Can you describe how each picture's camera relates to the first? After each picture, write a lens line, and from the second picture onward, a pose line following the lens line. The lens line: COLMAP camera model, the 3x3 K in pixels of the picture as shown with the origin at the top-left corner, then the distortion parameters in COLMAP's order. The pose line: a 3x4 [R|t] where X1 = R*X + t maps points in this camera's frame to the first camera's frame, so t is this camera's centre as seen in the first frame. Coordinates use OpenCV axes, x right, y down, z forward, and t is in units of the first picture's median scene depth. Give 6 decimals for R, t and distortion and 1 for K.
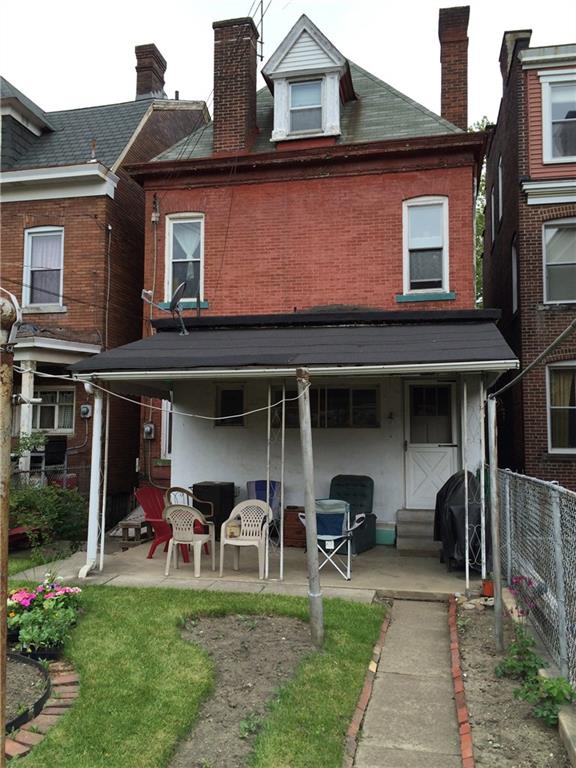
lens RADIAL K [[644.3, 0, 288.2], [0, 644.3, 384.0], [0, 0, 1]] dist [0.049966, -0.054902]
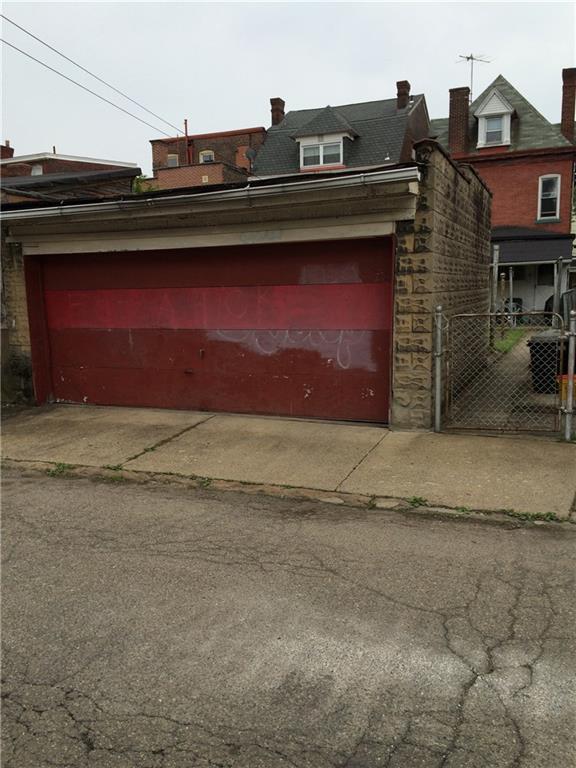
lens RADIAL K [[644.3, 0, 287.3], [0, 644.3, 386.6], [0, 0, 1]] dist [0.049966, -0.054902]
pose [[0.982330, 0.000001, -0.187156, -0.249194], [0.044044, 0.971913, 0.231181, -0.130795], [0.181900, -0.235339, 0.954740, -1.426606]]
